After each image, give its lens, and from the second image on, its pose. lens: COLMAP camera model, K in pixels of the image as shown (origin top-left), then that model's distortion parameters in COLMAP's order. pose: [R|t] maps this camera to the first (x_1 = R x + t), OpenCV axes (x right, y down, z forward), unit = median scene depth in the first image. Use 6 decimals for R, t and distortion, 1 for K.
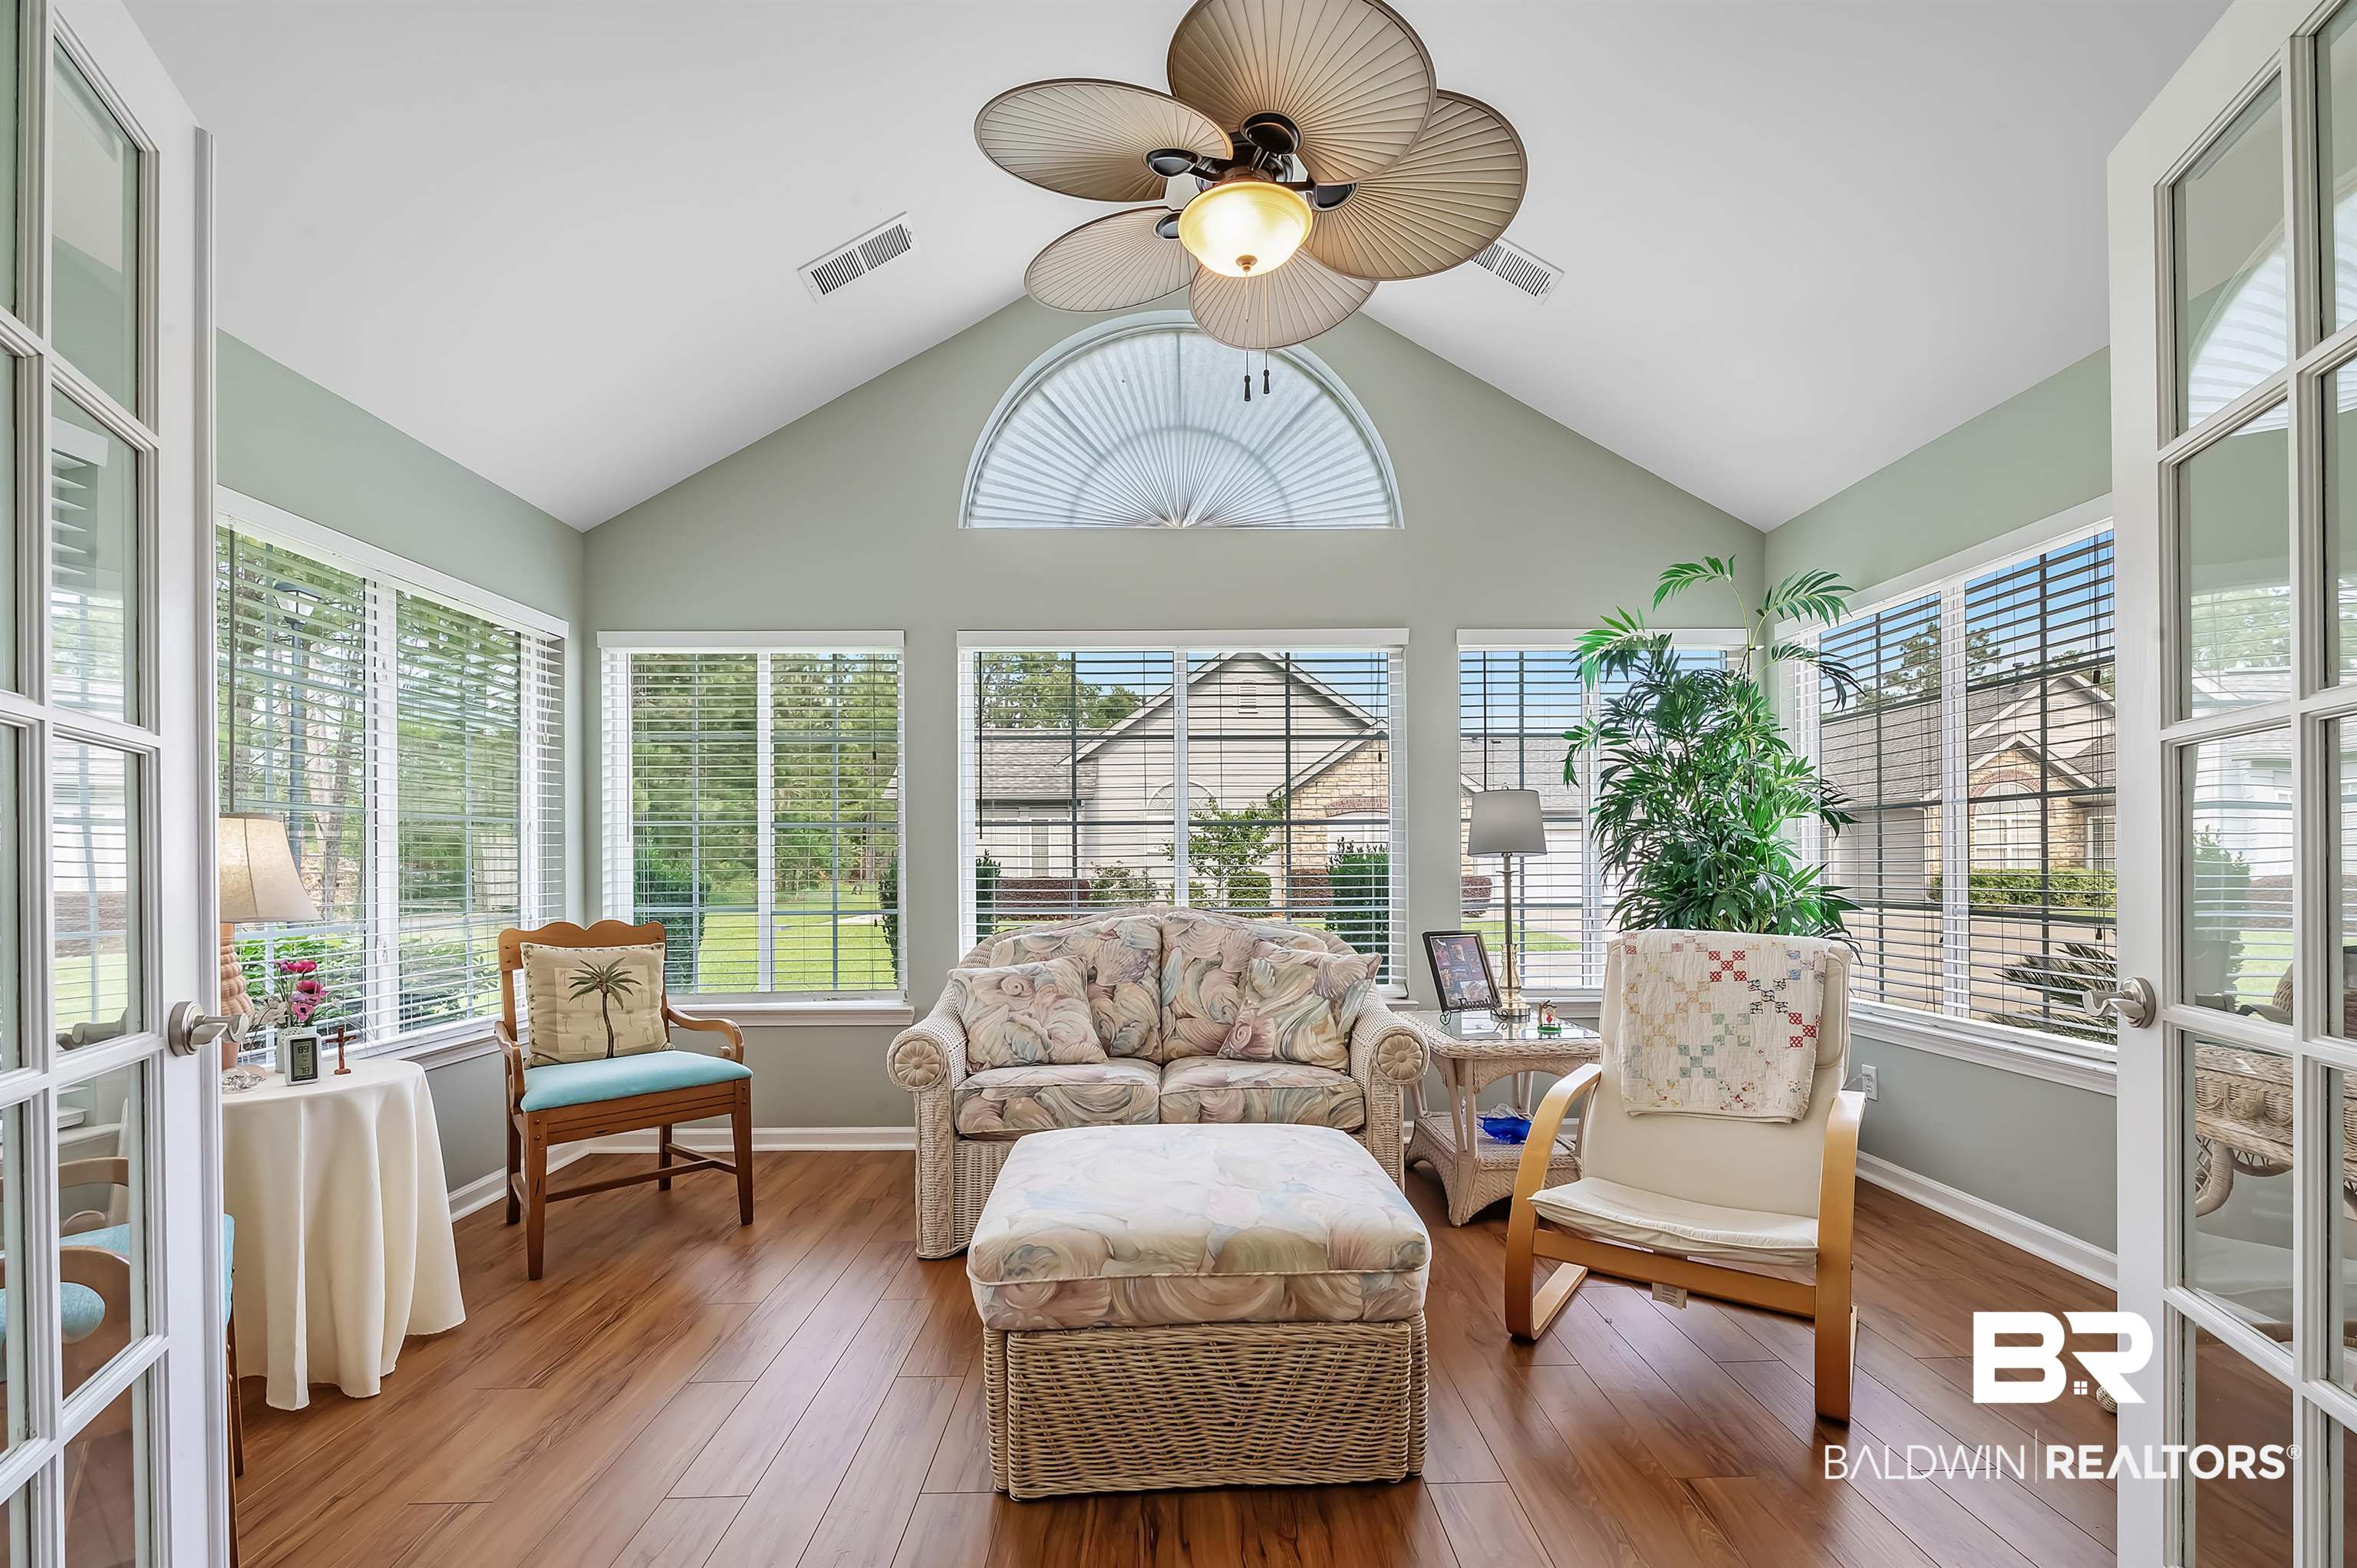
lens RADIAL K [[998.9, 0, 1216.6], [0, 998.9, 868.1], [0, 0, 1]] dist [-0.003978, -0.000779]
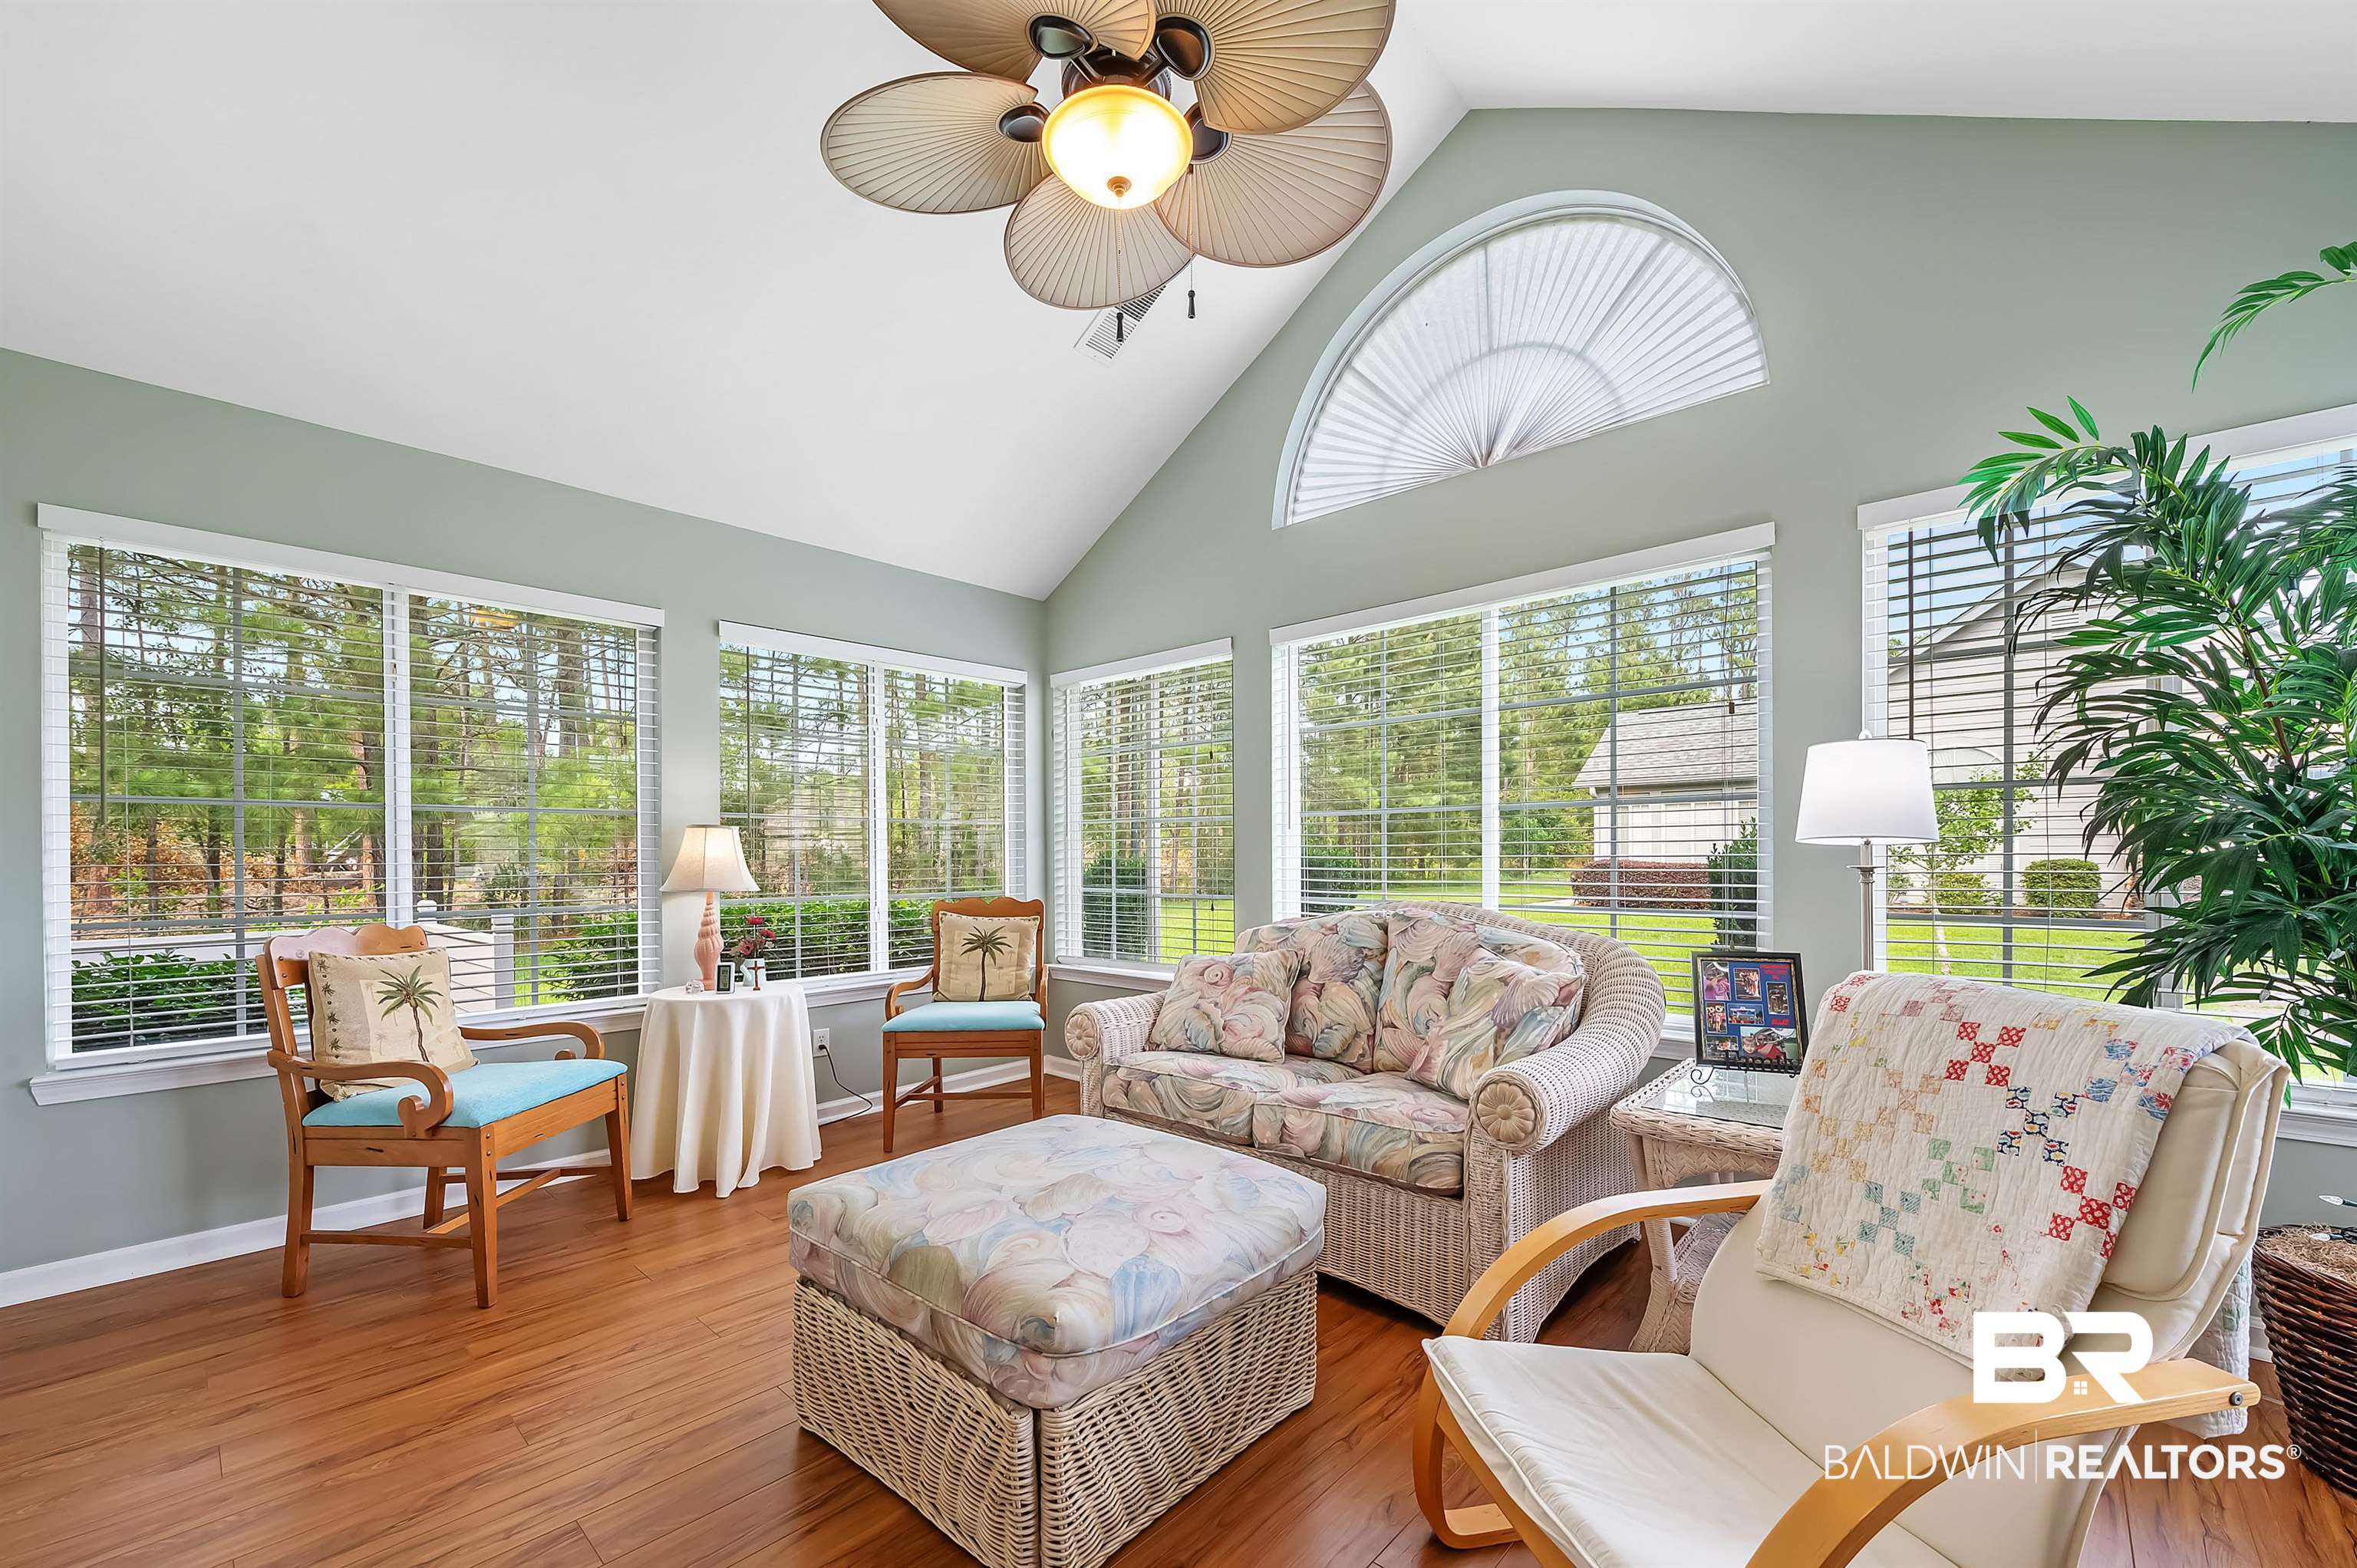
lens RADIAL K [[951.9, 0, 1211.9], [0, 951.9, 859.8], [0, 0, 1]] dist [-0.006214, -0.000749]
pose [[0.716682, 0.005227, -0.697380, 0.488788], [0.000969, 0.999963, 0.008490, -0.007692], [0.697399, -0.006761, 0.716651, 0.307901]]
